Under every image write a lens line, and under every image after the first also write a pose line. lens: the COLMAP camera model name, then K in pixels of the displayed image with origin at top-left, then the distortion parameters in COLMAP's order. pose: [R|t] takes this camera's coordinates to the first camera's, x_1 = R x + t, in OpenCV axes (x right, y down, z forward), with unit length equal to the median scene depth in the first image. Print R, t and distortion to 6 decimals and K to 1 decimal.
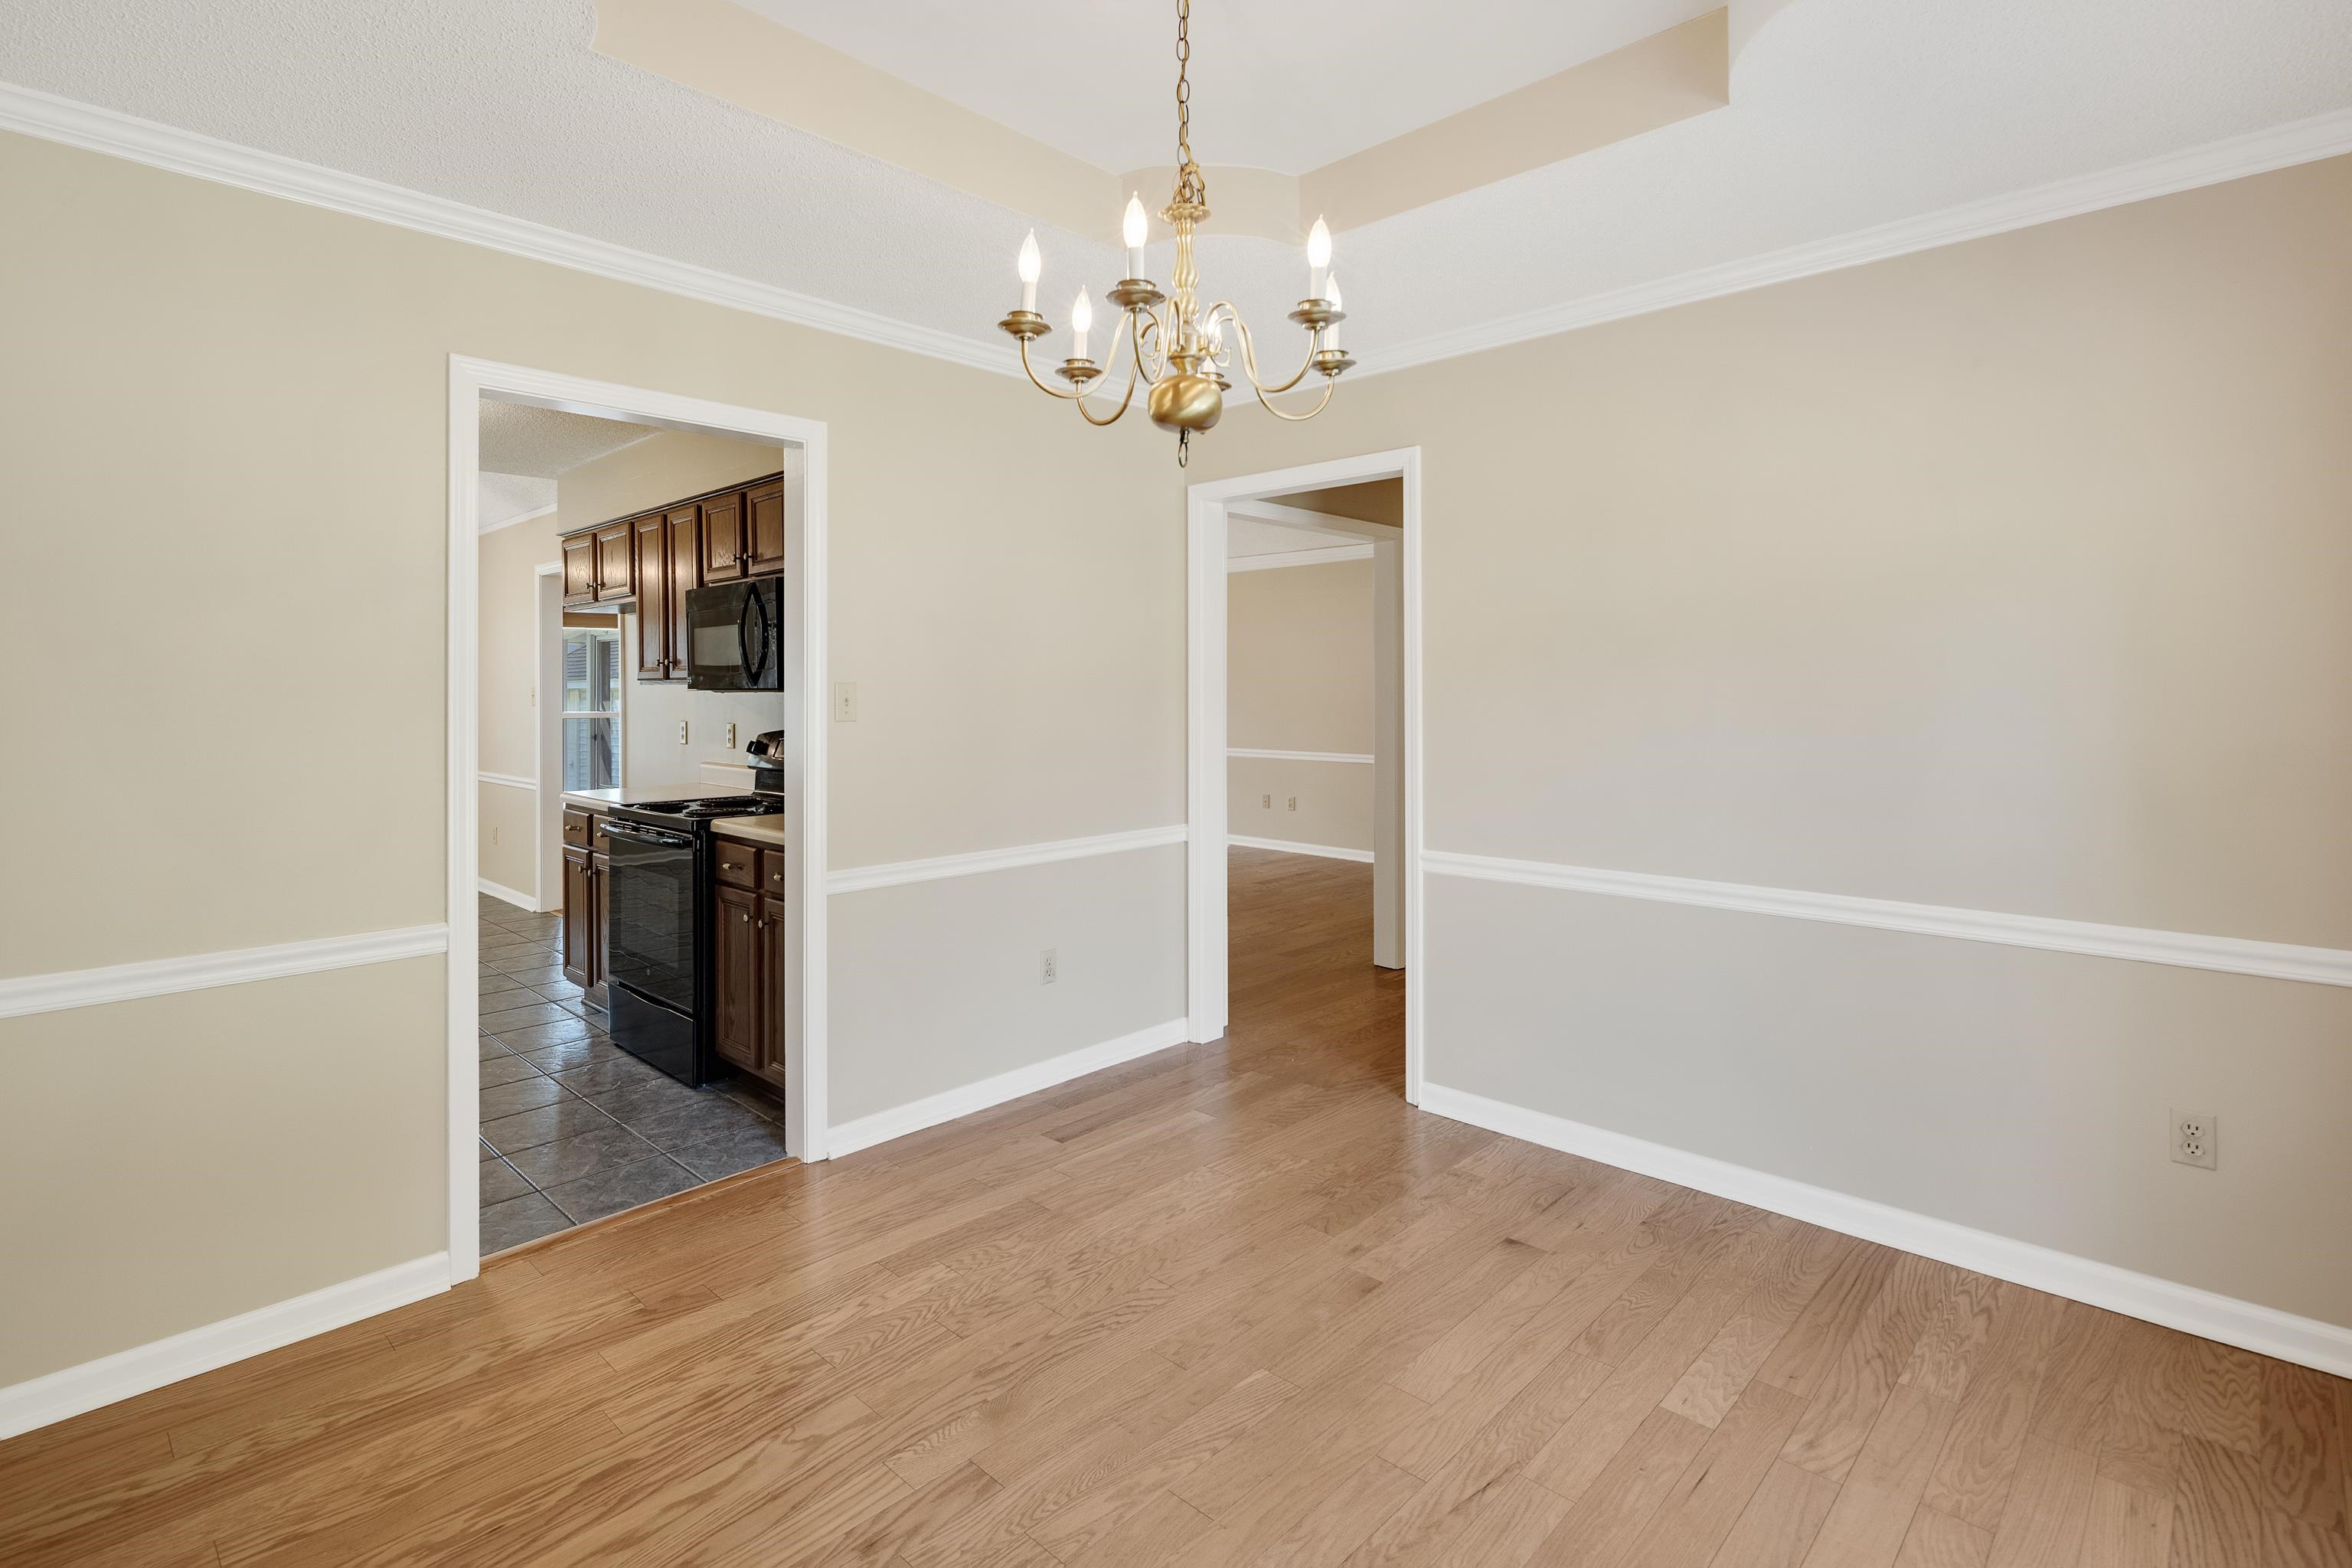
lens RADIAL K [[1130.3, 0, 1173.8], [0, 1130.3, 688.1], [0, 0, 1]] dist [0.000065, -0.000034]
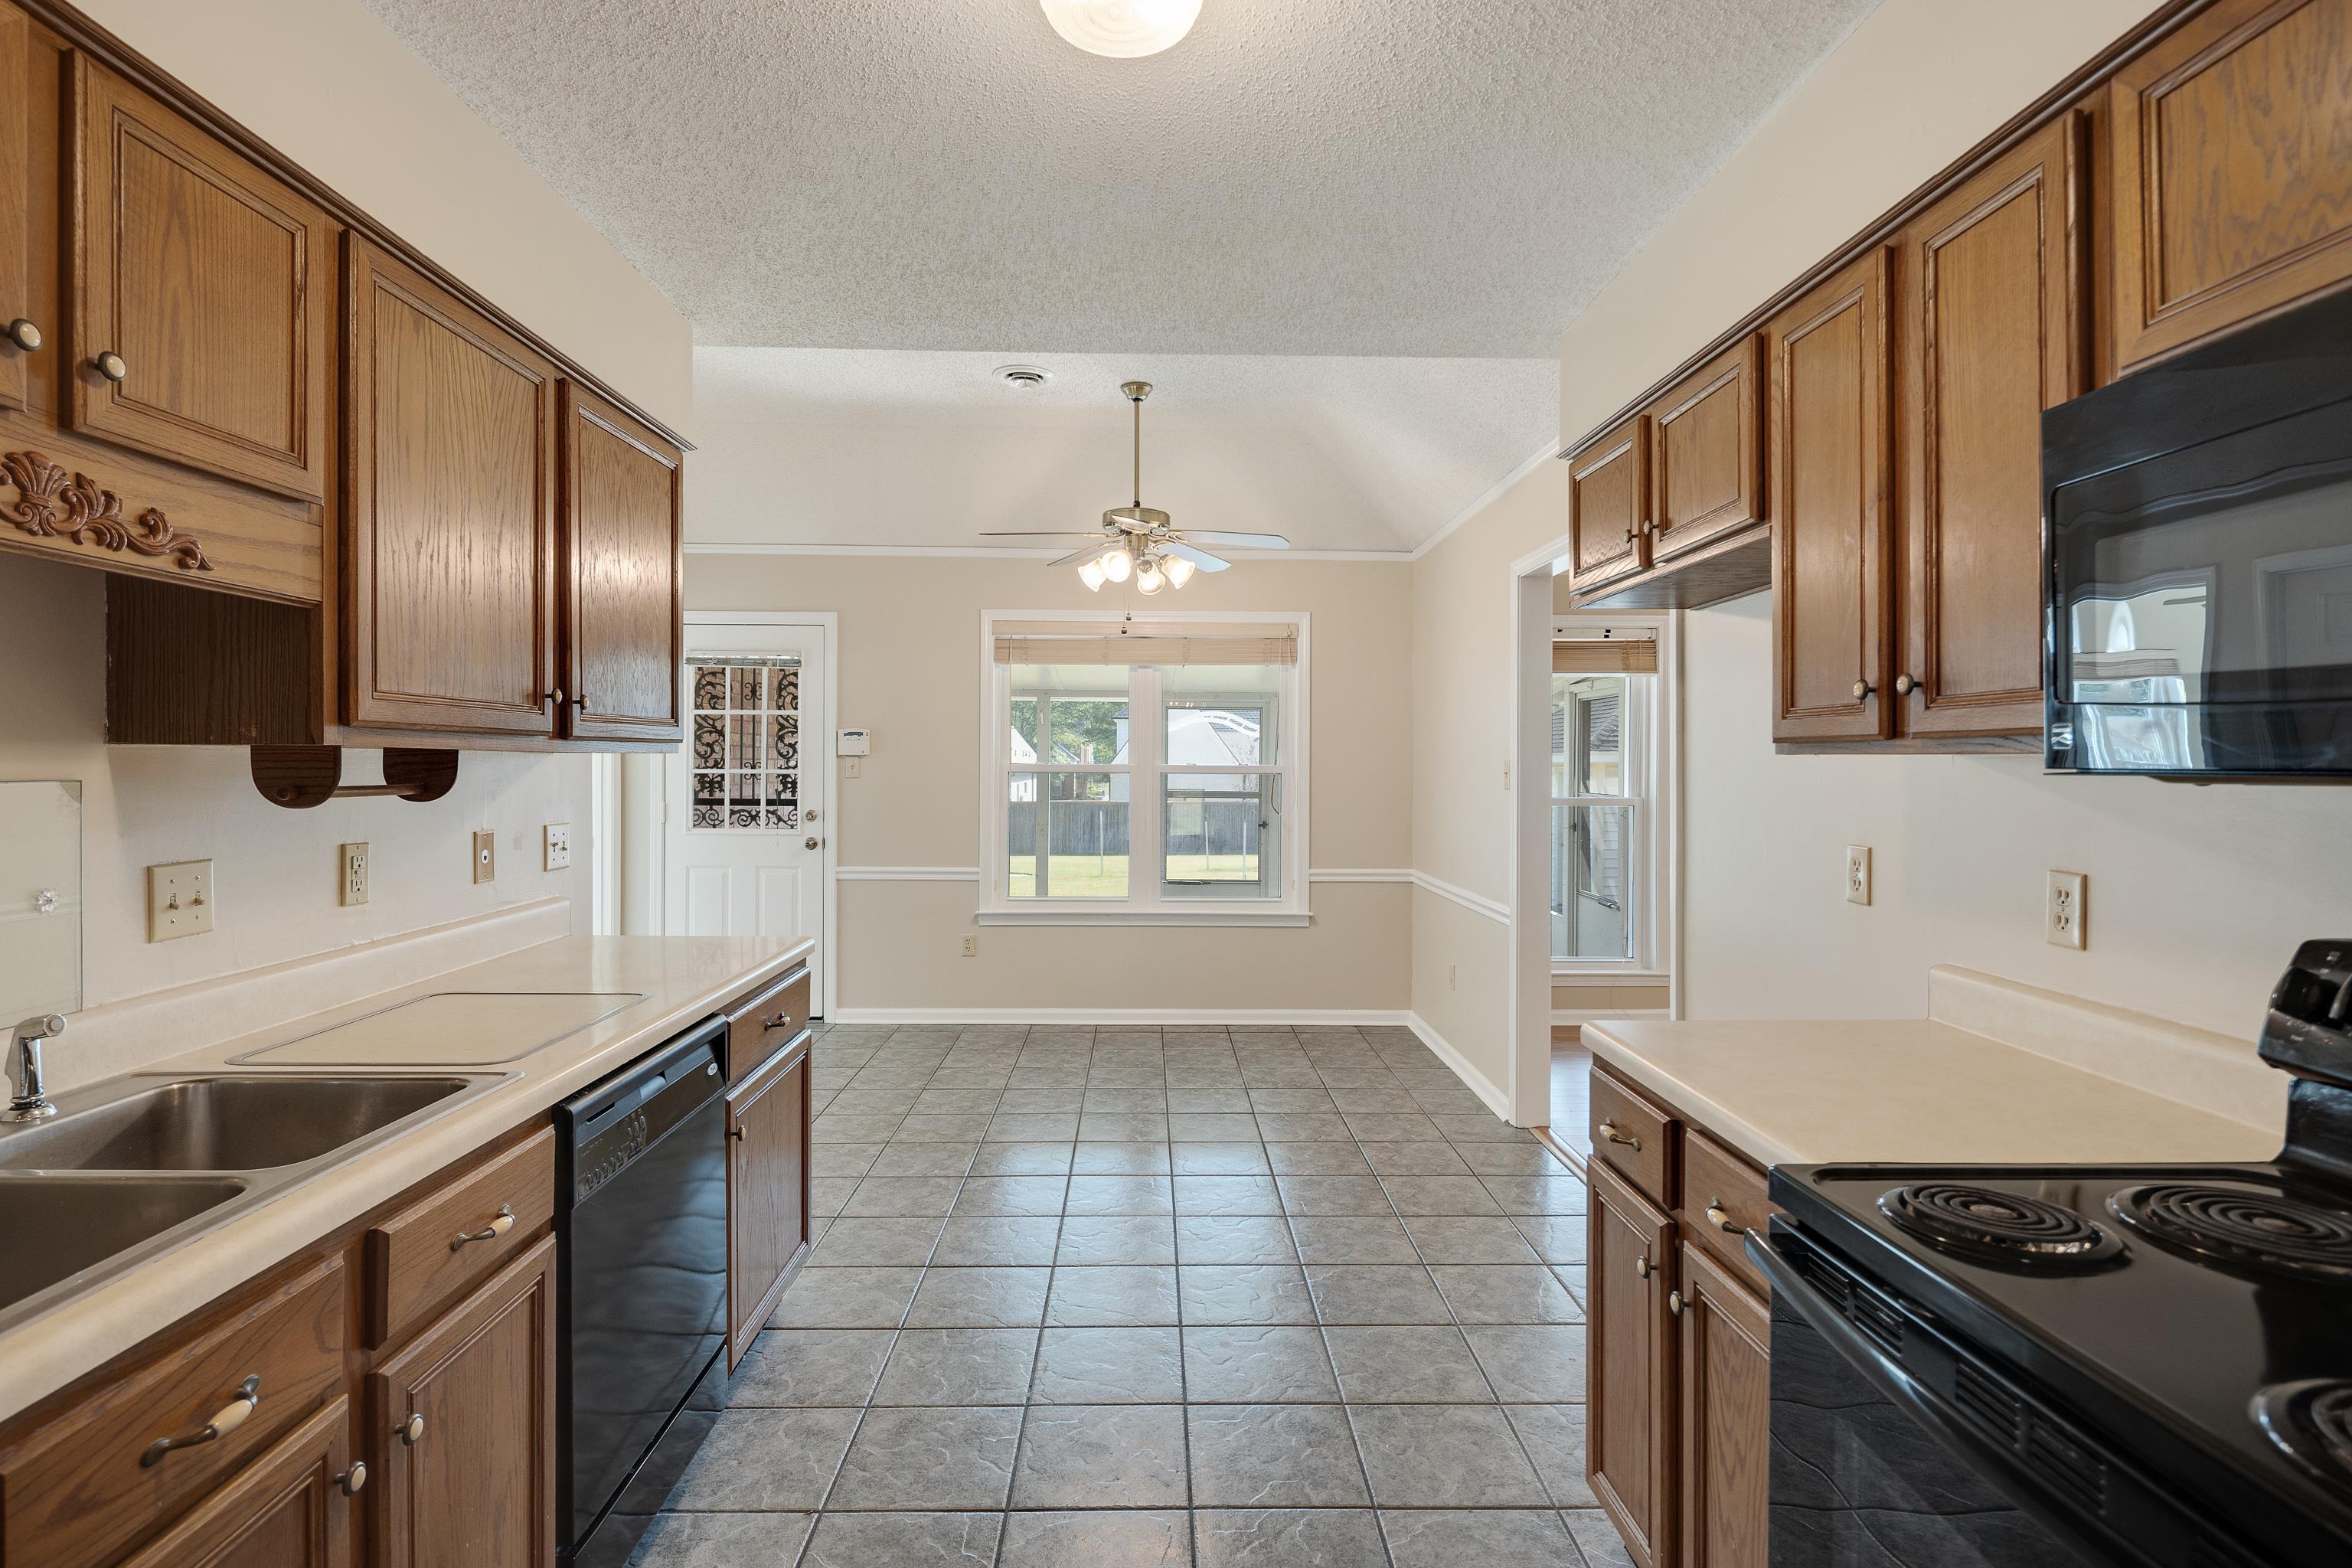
lens RADIAL K [[1157.6, 0, 1174.8], [0, 1157.6, 761.7], [0, 0, 1]] dist [0.000376, -0.000030]
pose [[0.706931, 0.006661, -0.707251, -0.341814], [-0.007214, 0.999972, 0.002207, 0.000327], [0.707246, 0.003542, 0.706959, 0.583785]]
